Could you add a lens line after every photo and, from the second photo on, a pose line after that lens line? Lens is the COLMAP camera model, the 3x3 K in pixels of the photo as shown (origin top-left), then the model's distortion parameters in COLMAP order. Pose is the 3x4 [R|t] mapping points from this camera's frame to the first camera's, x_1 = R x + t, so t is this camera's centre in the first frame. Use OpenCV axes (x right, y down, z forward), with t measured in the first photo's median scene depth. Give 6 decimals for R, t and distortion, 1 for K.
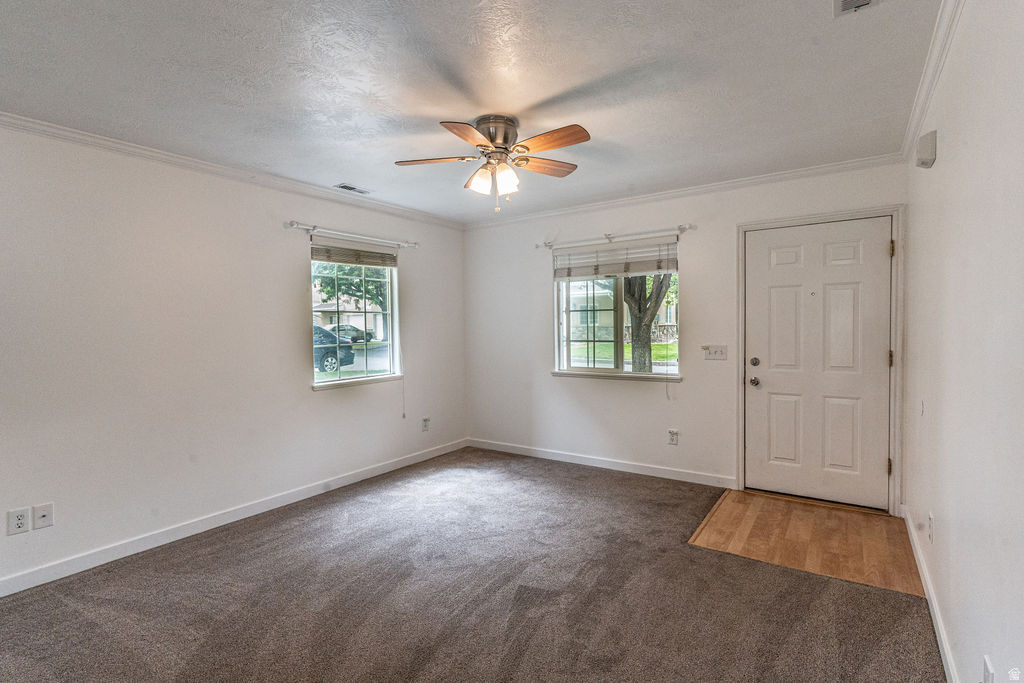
lens RADIAL K [[497.0, 0, 512.5], [0, 497.0, 341.4], [0, 0, 1]] dist [-0.000088, 0.000515]
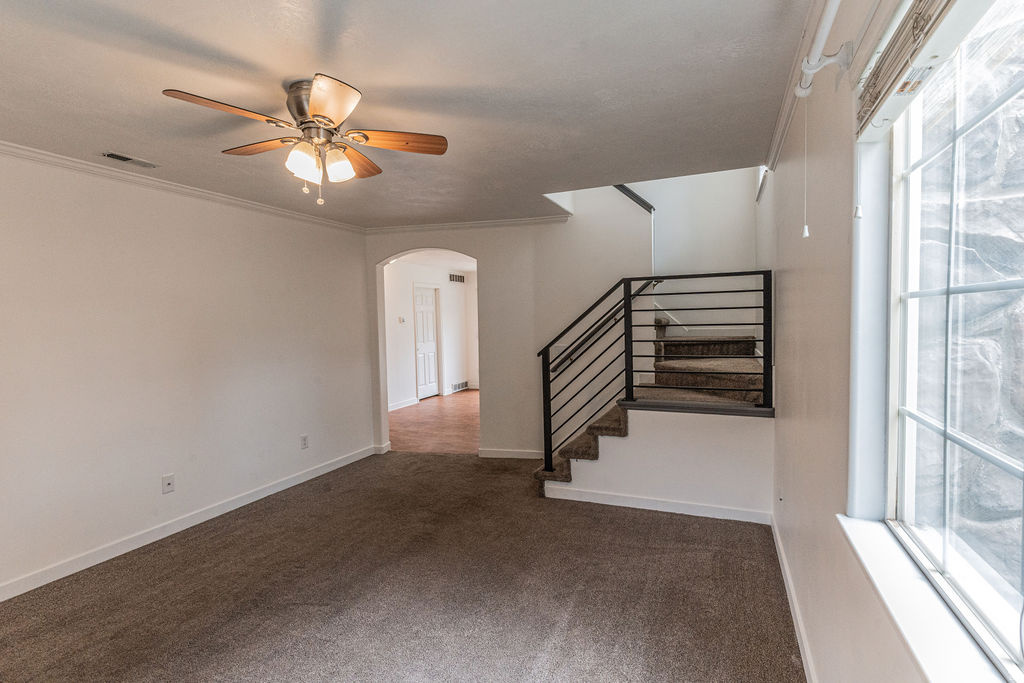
lens RADIAL K [[497.0, 0, 510.2], [0, 497.0, 344.2], [0, 0, 1]] dist [-0.000088, 0.000515]
pose [[-0.979947, 0.049547, -0.193002, -0.133584], [0.033081, 0.995604, 0.087626, -0.078121], [0.196495, 0.079484, -0.977278, 1.482429]]
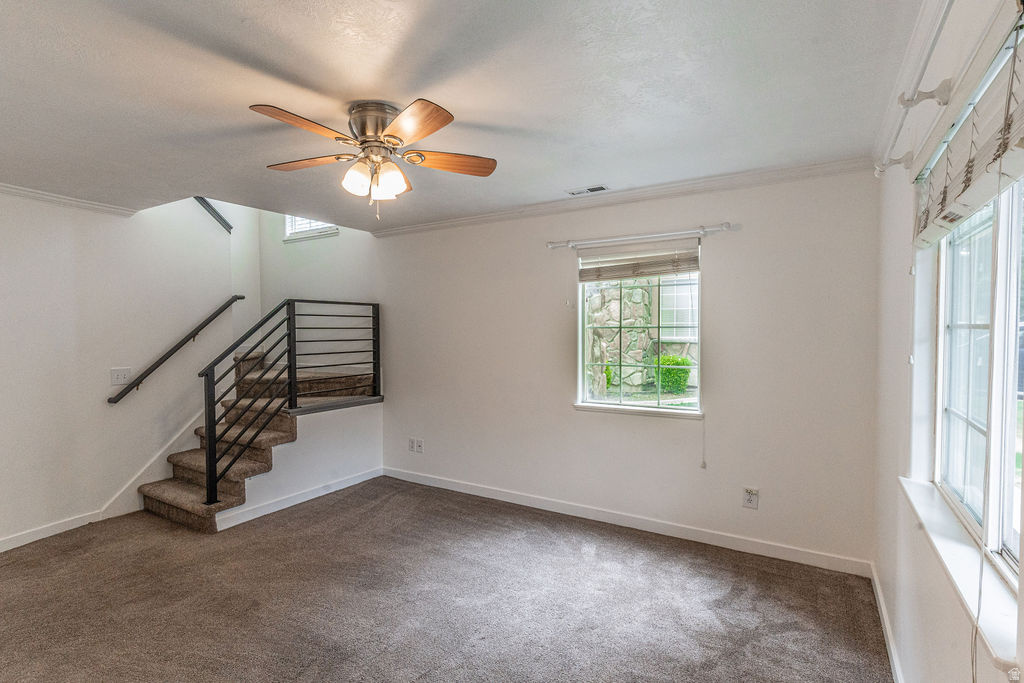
lens RADIAL K [[497.0, 0, 514.9], [0, 497.0, 343.2], [0, 0, 1]] dist [-0.000088, 0.000515]
pose [[0.059738, 0.043545, -0.997264, 0.646123], [-0.029889, 0.998678, 0.041816, -0.077811], [0.997766, 0.027309, 0.060961, 0.944045]]
